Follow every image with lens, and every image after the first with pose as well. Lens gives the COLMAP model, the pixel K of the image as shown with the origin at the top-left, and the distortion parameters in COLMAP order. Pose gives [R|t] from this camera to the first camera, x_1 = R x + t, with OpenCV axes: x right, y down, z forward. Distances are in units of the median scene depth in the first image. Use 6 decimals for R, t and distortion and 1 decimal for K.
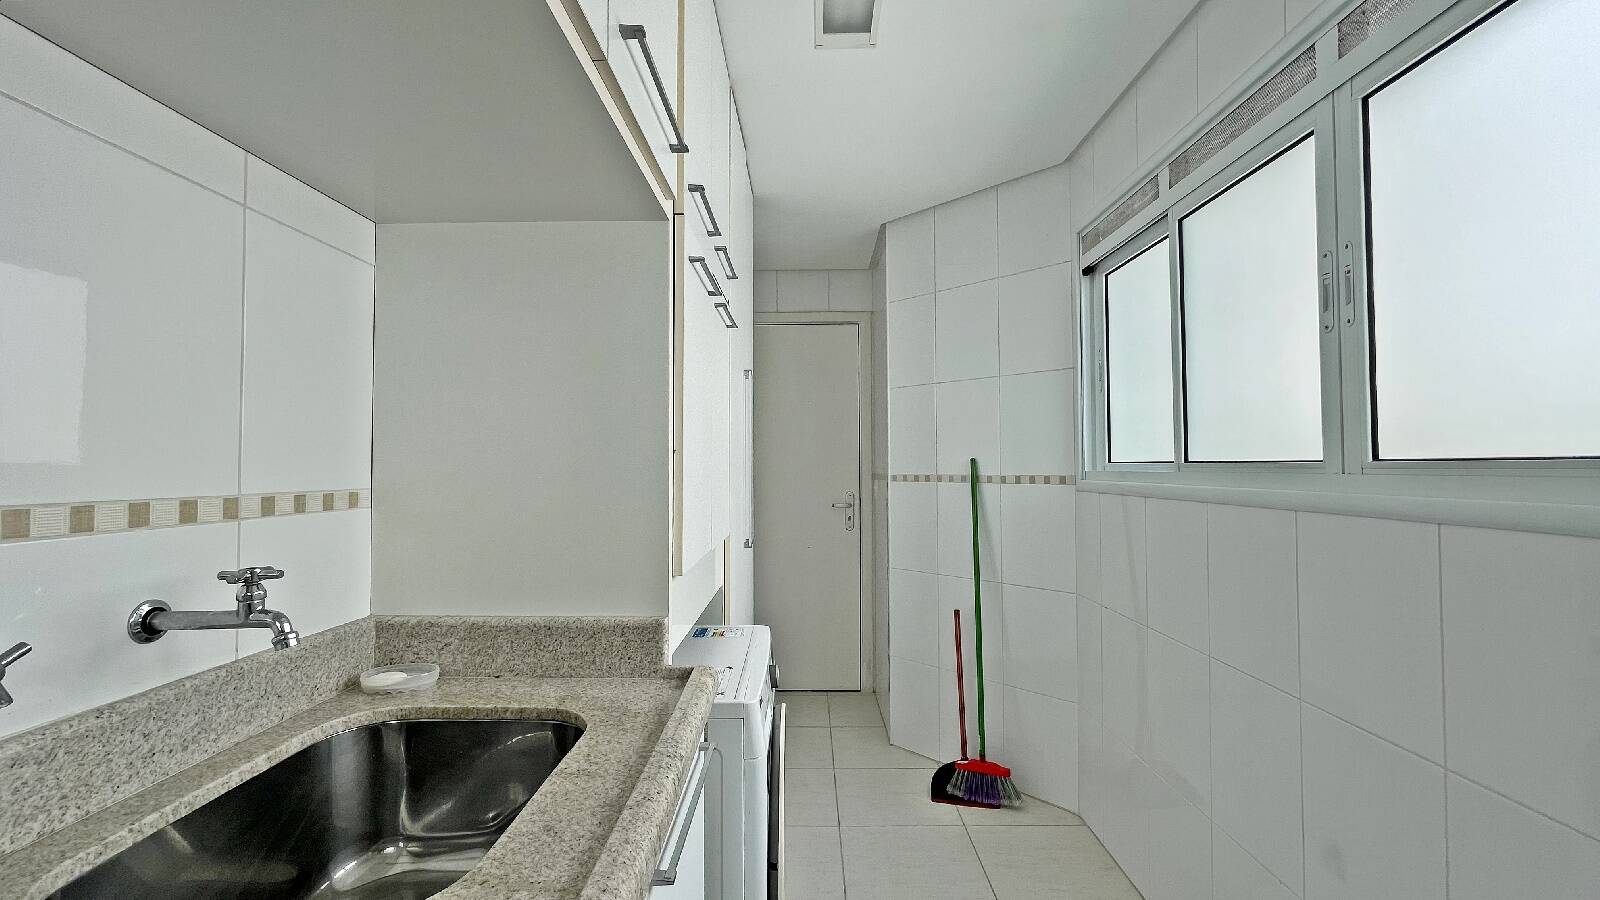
lens RADIAL K [[656.8, 0, 801.9], [0, 656.8, 442.2], [0, 0, 1]] dist [0.005724, -0.001891]
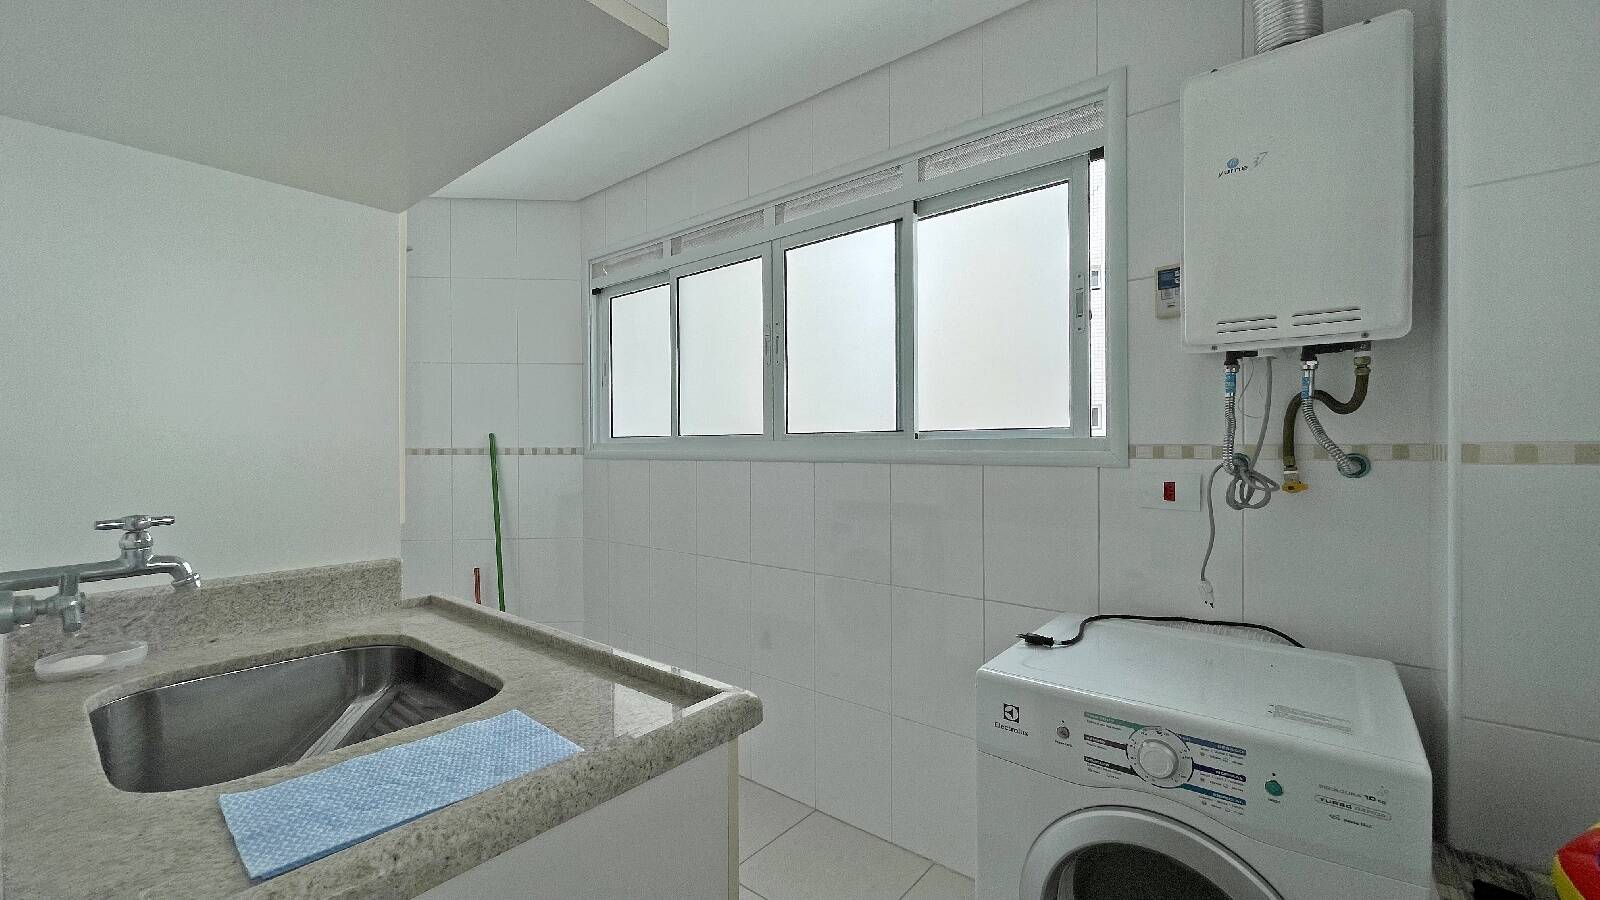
lens RADIAL K [[656.8, 0, 791.0], [0, 656.8, 450.7], [0, 0, 1]] dist [0.005724, -0.001891]
pose [[0.624187, -0.002501, 0.781271, -0.369814], [-0.026244, 0.999363, 0.024166, 0.015813], [-0.780834, -0.035588, 0.623725, -0.142516]]
